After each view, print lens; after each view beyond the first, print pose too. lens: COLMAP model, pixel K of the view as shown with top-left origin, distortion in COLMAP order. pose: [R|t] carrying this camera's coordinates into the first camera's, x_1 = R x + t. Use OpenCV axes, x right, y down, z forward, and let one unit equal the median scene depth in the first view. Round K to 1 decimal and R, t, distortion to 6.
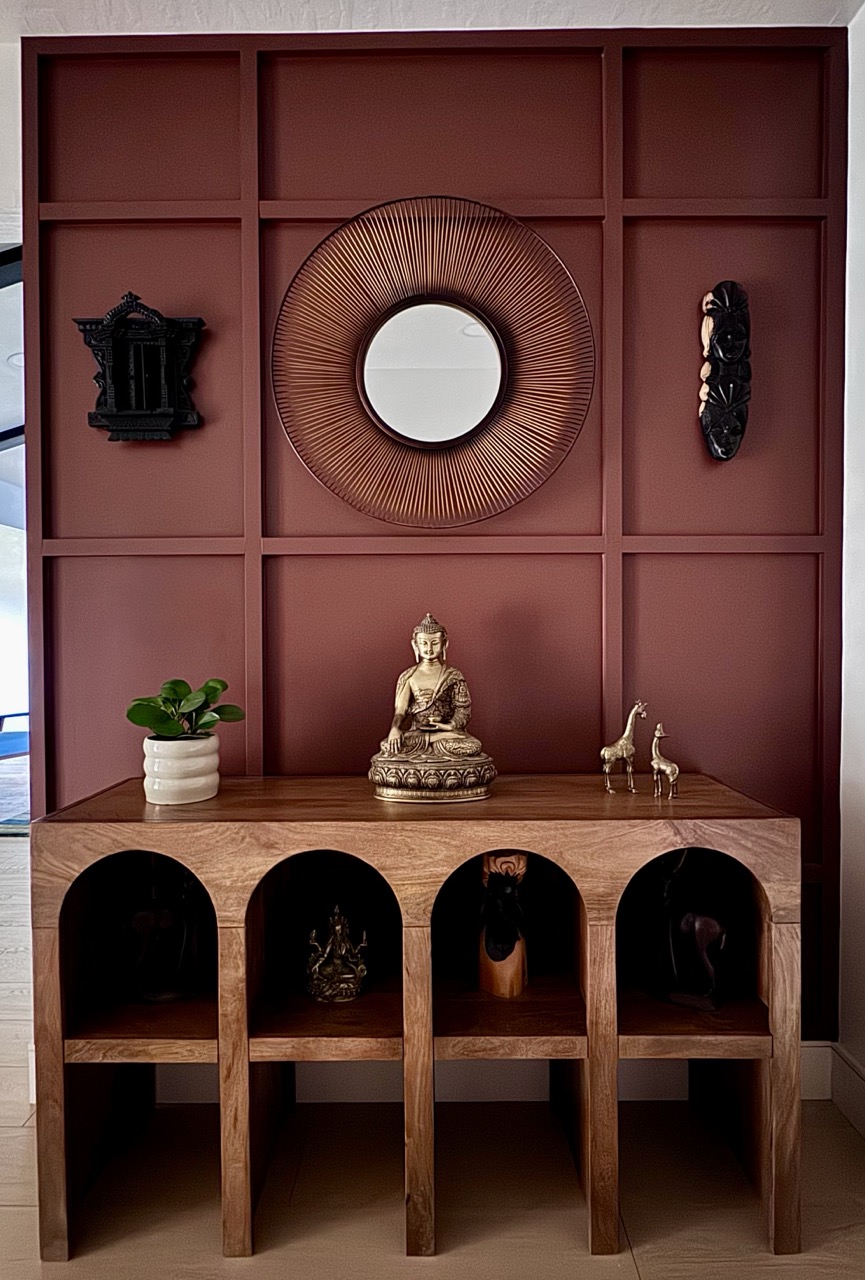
lens RADIAL K [[601.4, 0, 435.2], [0, 601.4, 632.3], [0, 0, 1]] dist [0.004267, 0.002342]
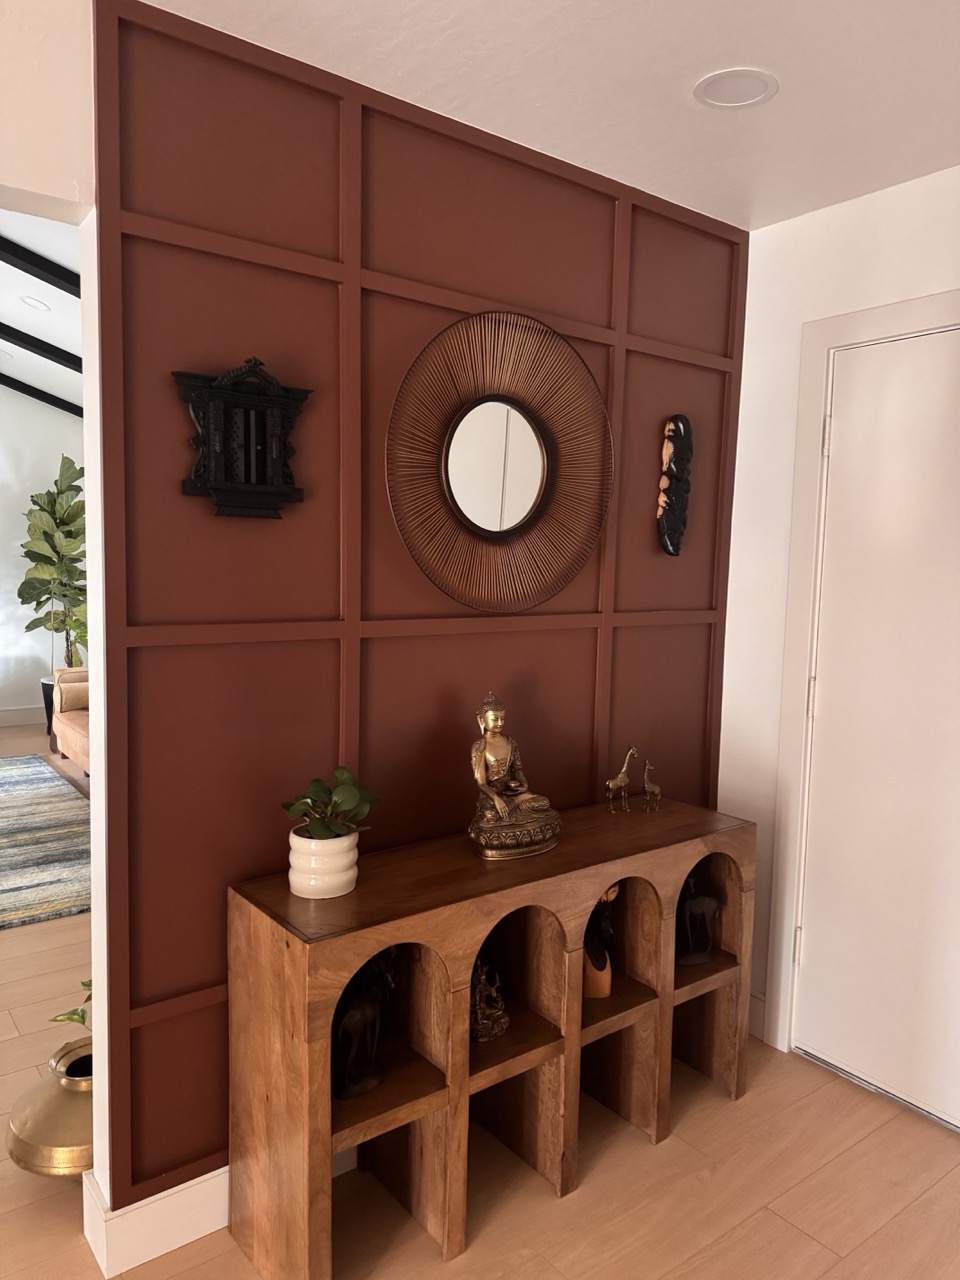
lens RADIAL K [[898.7, 0, 483.7], [0, 898.7, 640.2], [0, 0, 1]] dist [0.065658, -0.044058]
pose [[0.787810, -0.033057, 0.615030, -1.060377], [-0.019618, 0.996705, 0.078700, -0.256491], [-0.615605, -0.074067, 0.784566, -0.284193]]
